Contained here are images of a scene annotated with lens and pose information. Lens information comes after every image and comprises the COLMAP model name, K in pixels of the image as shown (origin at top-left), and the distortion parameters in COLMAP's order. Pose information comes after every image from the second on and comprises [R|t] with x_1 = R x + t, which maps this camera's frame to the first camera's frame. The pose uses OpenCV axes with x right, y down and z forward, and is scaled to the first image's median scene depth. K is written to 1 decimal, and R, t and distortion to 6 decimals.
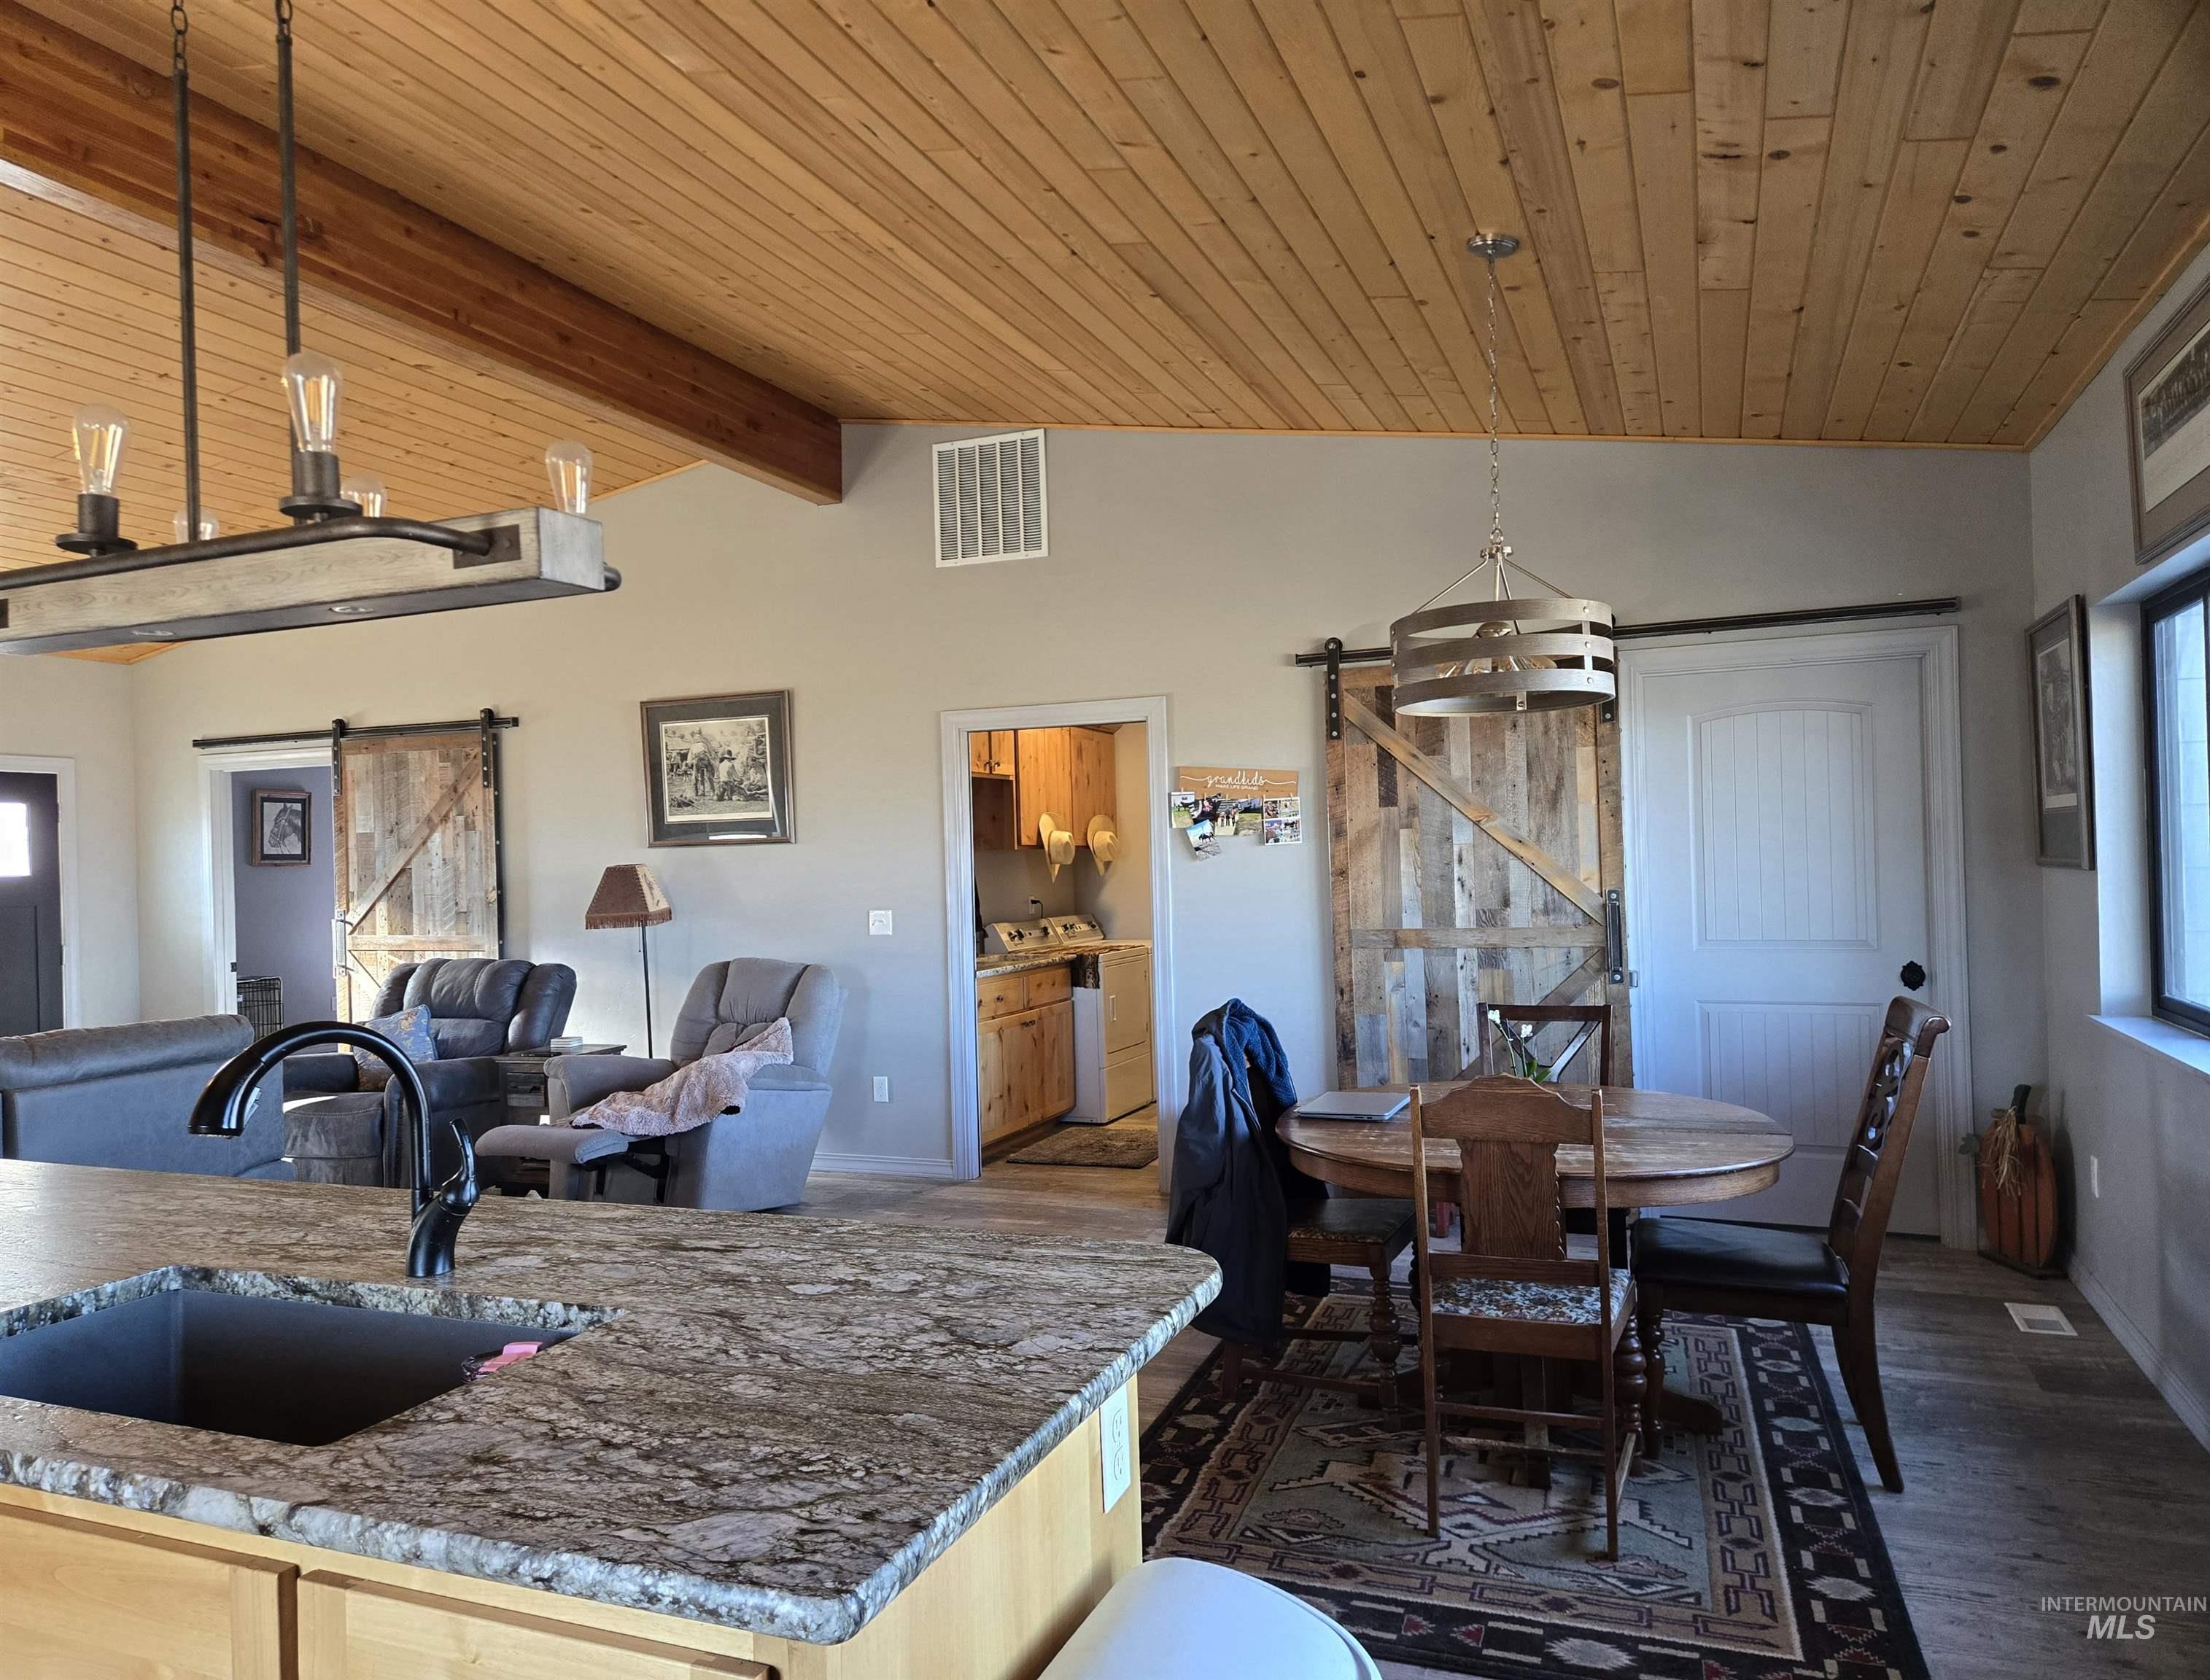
lens RADIAL K [[1502.4, 0, 1105.0], [0, 1502.4, 840.0], [0, 0, 1]] dist [-0.000902, -0.000436]
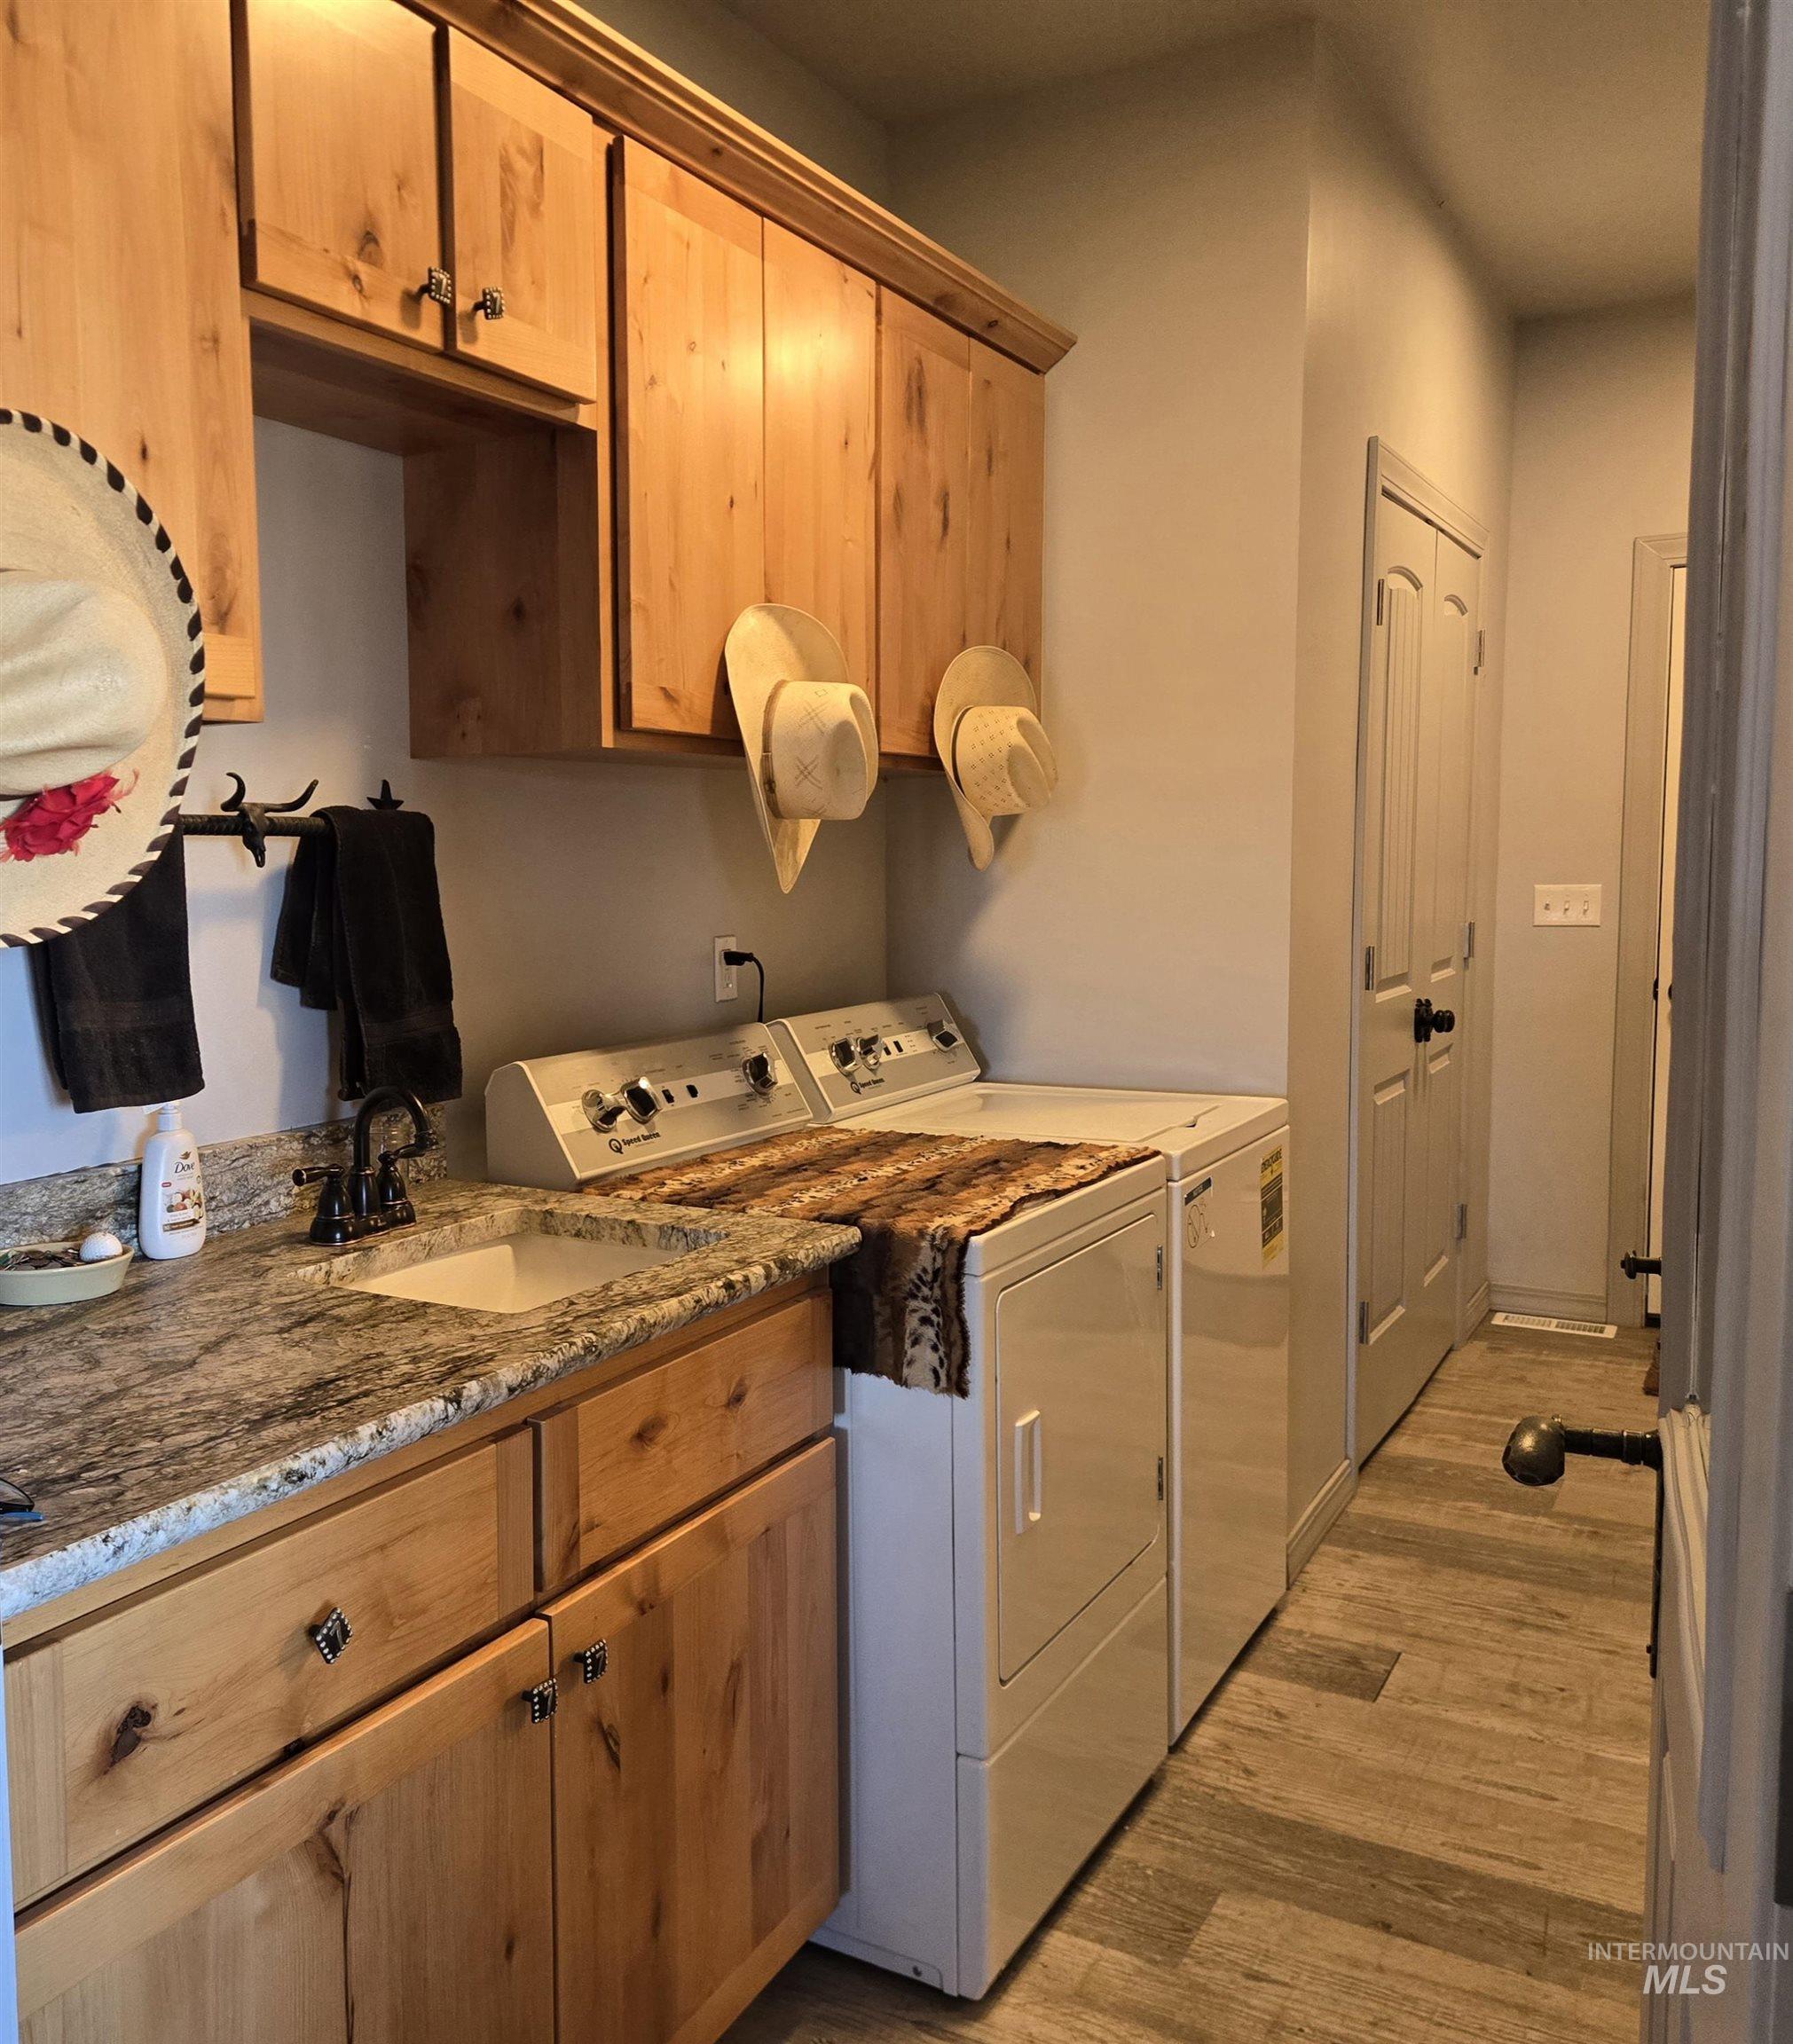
lens RADIAL K [[1933.4, 0, 896.5], [0, 1933.4, 1022.0], [0, 0, 1]] dist [-0.000131, 0.000099]
pose [[0.998550, 0.037190, -0.038929, -0.002918], [-0.032531, 0.992930, 0.114154, 0.012119], [0.042899, -0.112722, 0.992700, 0.665432]]
